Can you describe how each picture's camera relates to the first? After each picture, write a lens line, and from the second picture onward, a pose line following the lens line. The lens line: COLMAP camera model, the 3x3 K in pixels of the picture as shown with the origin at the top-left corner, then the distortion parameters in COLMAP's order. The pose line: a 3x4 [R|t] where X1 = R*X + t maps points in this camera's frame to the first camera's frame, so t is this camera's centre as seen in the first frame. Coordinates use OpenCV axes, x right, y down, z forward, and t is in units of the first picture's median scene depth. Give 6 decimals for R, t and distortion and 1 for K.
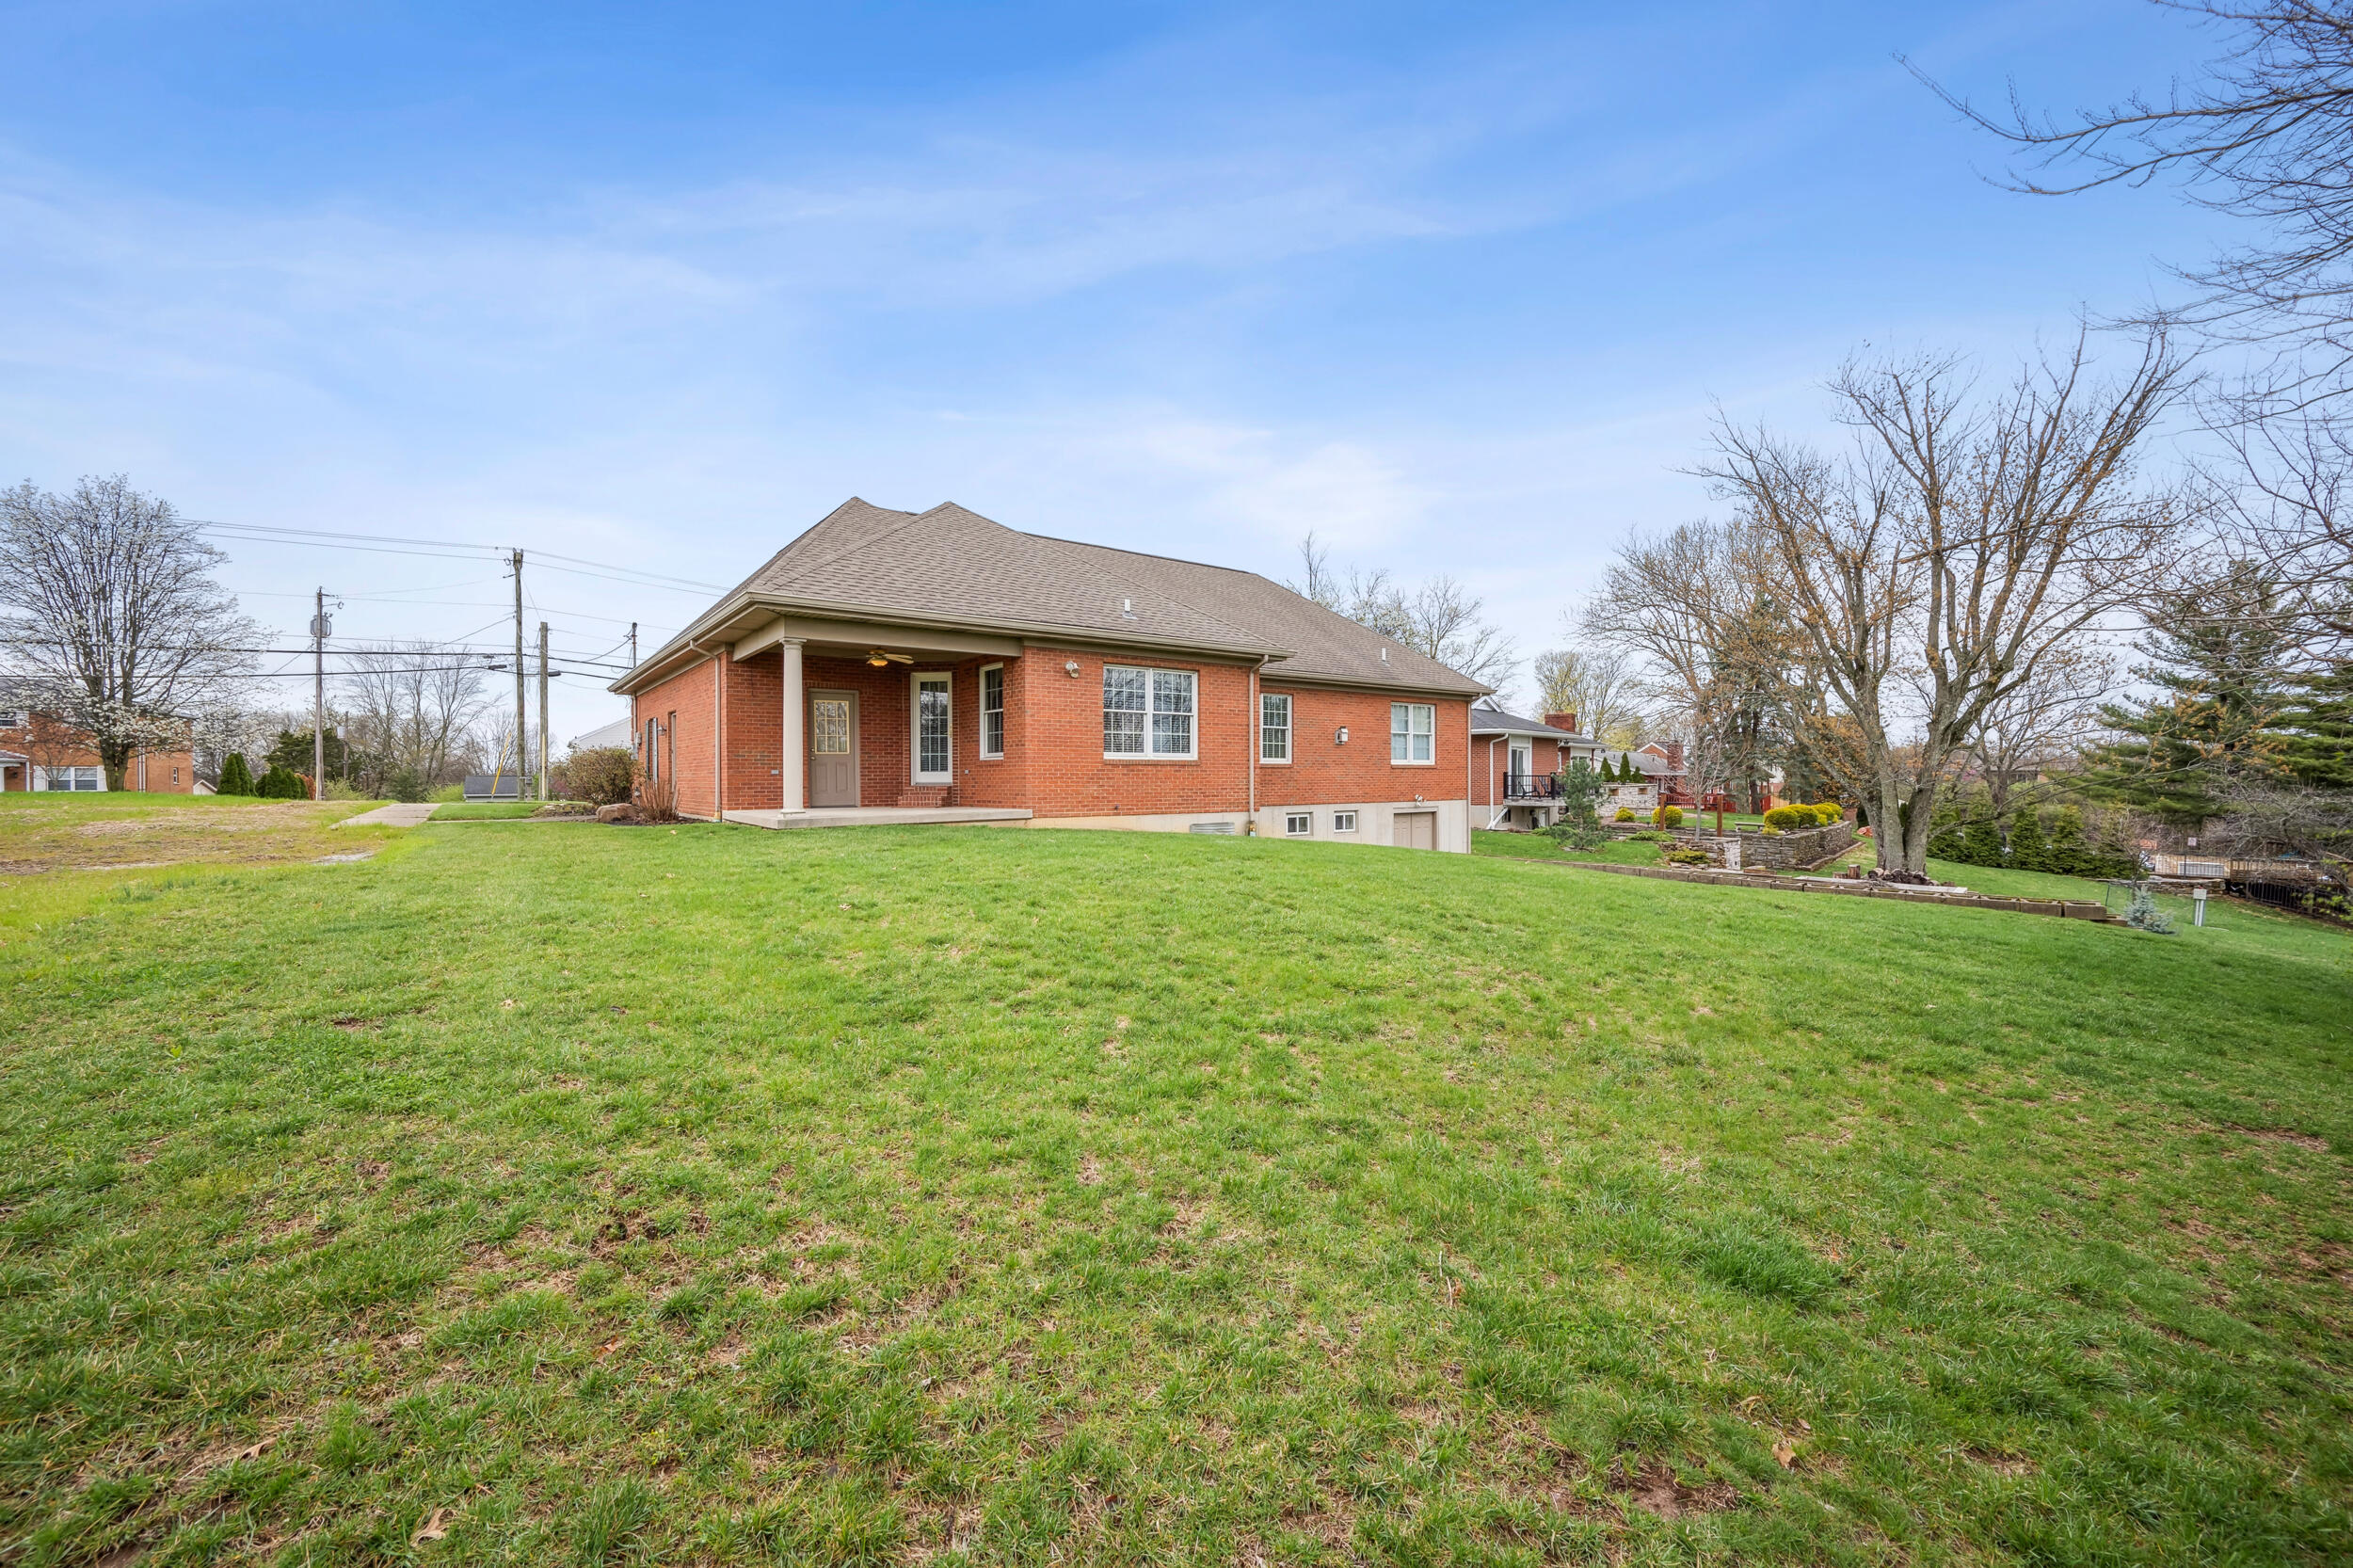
lens RADIAL K [[934.4, 0, 1183.4], [0, 934.4, 786.7], [0, 0, 1]] dist [0.000281, -0.000718]
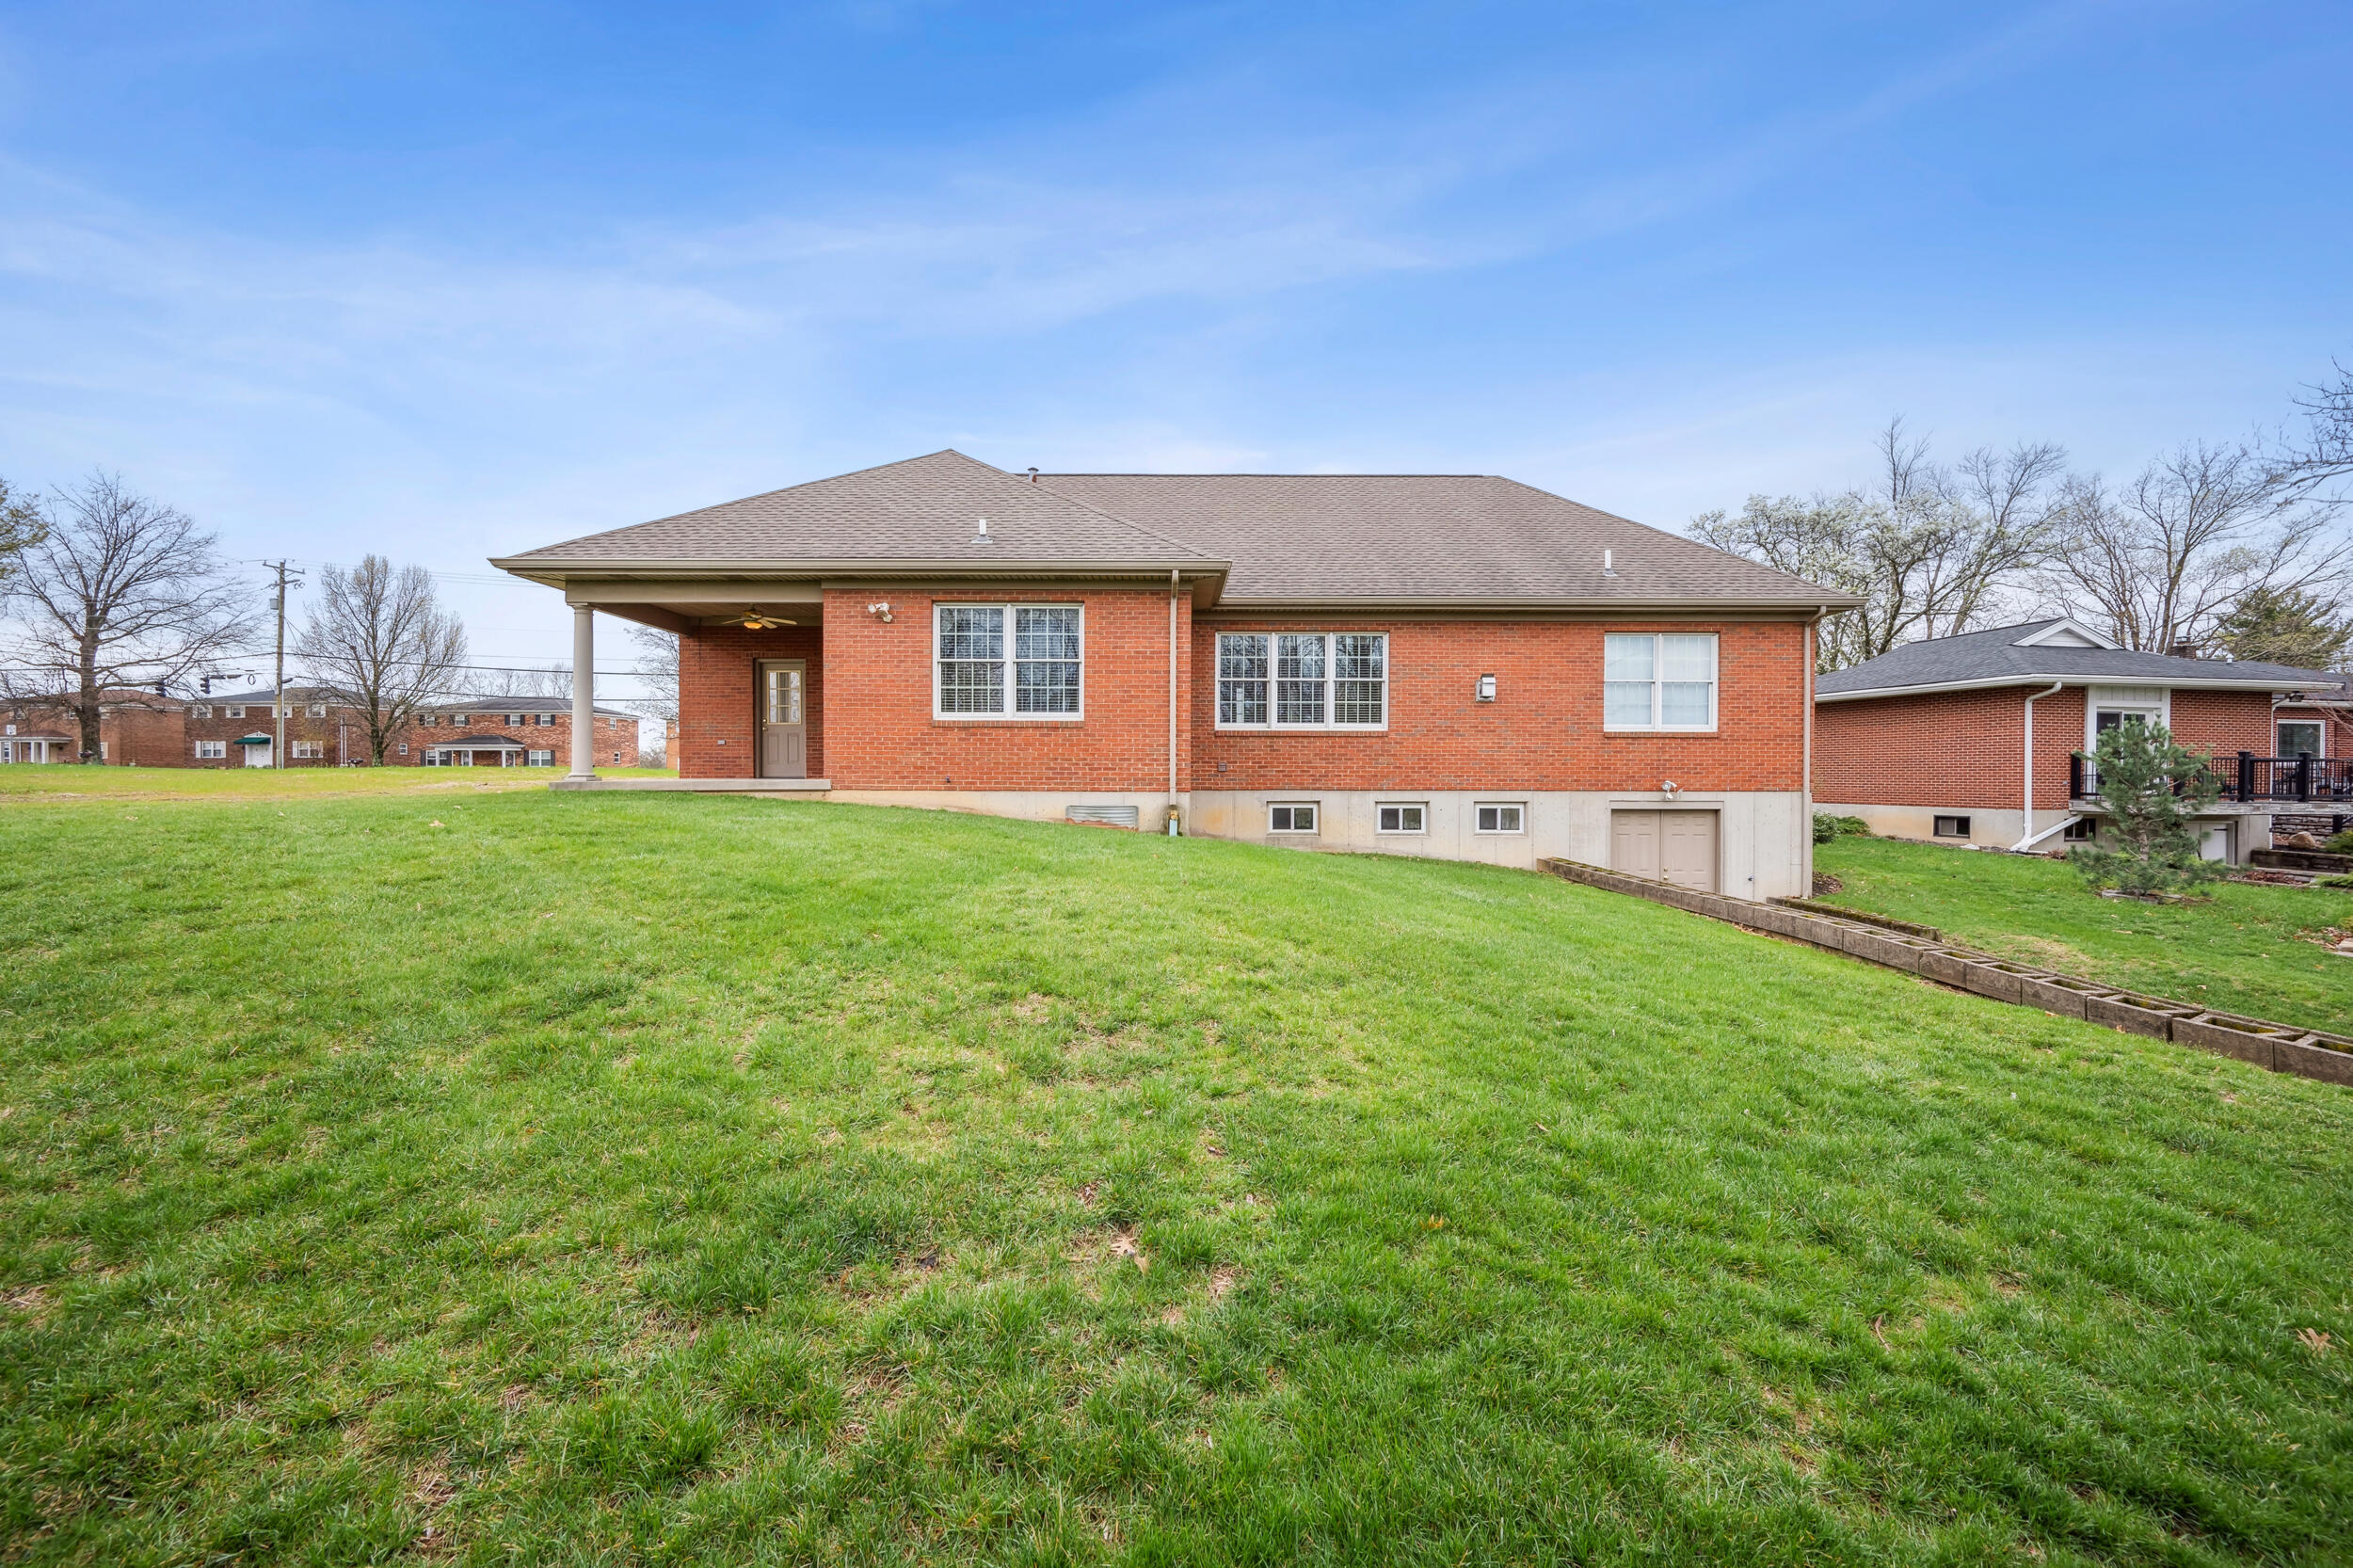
lens RADIAL K [[934.4, 0, 1167.8], [0, 934.4, 769.6], [0, 0, 1]] dist [0.000281, -0.000718]
pose [[0.792661, 0.005598, -0.609637, 0.409368], [-0.013227, 0.999880, -0.008016, 0.011948], [0.609519, 0.014417, 0.792640, 0.349927]]
